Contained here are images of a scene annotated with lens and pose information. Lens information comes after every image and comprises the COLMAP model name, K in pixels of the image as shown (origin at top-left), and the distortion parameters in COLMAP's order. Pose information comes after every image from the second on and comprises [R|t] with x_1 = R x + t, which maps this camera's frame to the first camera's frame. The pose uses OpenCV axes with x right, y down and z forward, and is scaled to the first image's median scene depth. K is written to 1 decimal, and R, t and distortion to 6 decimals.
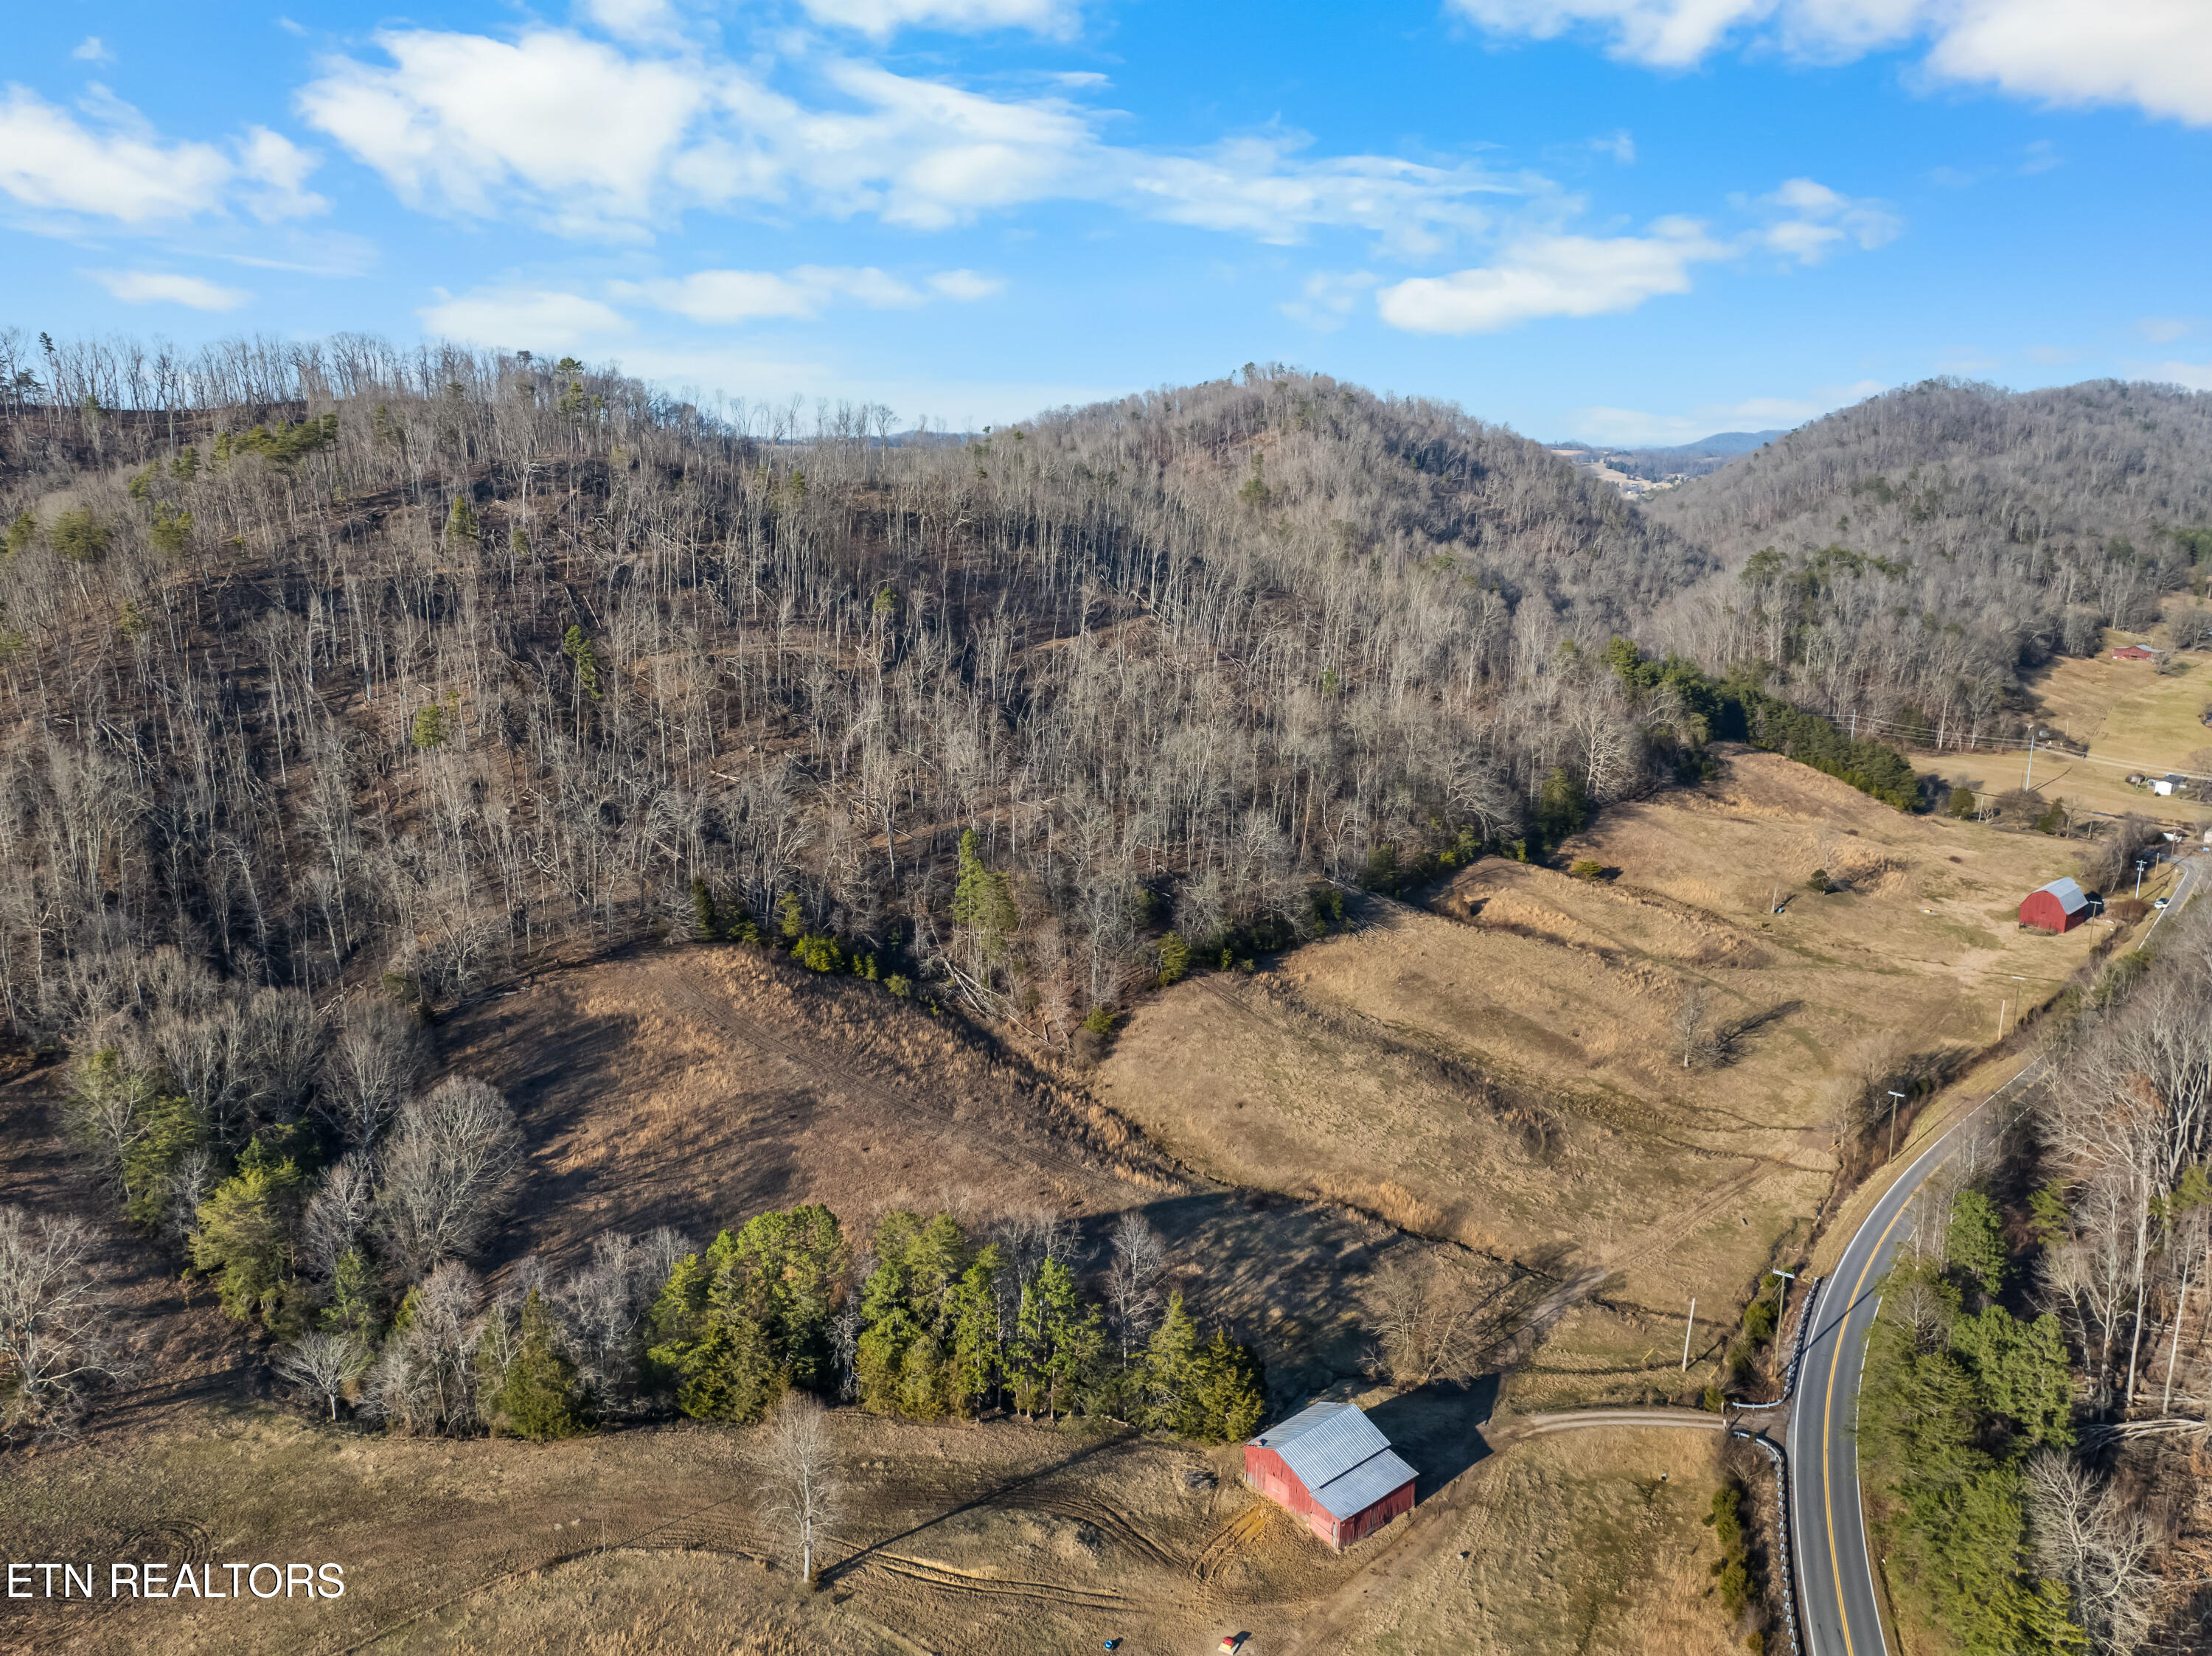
lens RADIAL K [[1557.2, 0, 1109.4], [0, 1557.2, 823.2], [0, 0, 1]] dist [-0.020221, -0.044744]
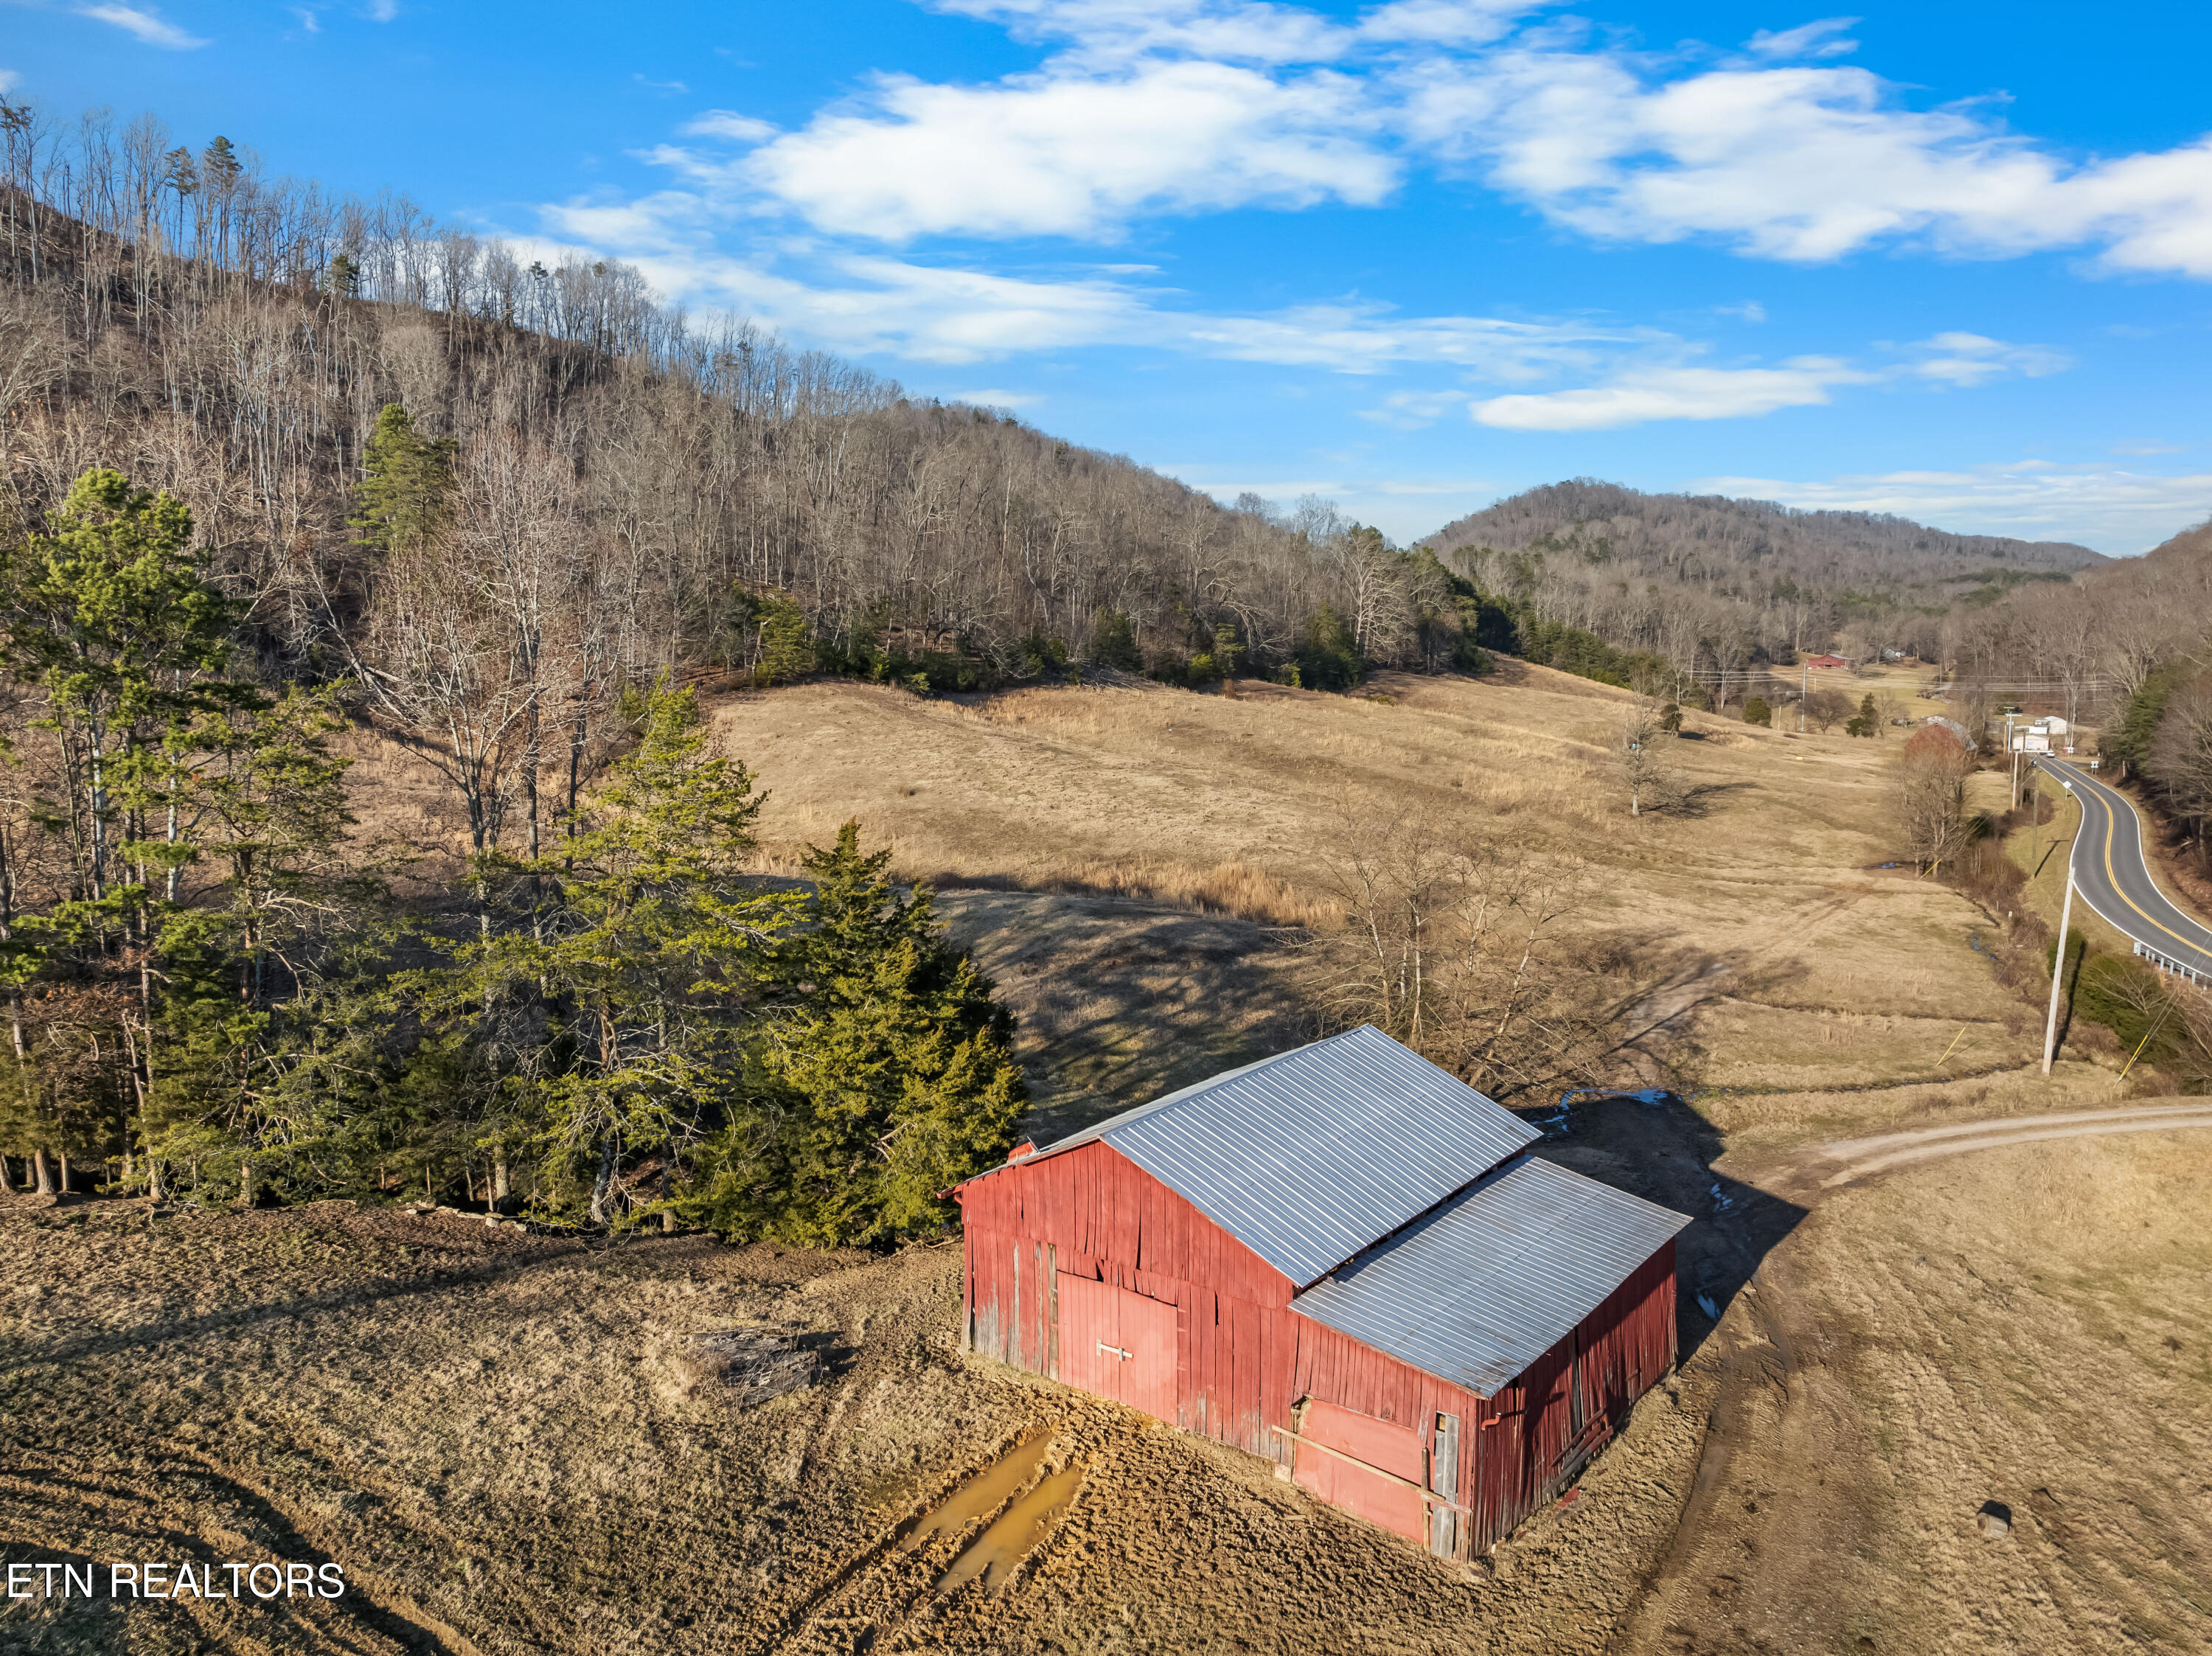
lens RADIAL K [[1557.2, 0, 1106.9], [0, 1557.2, 817.4], [0, 0, 1]] dist [-0.028155, -0.023297]
pose [[0.977180, -0.022500, 0.211217, 0.037327], [0.047193, 0.992518, -0.112608, 0.228828], [-0.207103, 0.120006, 0.970931, 0.467013]]
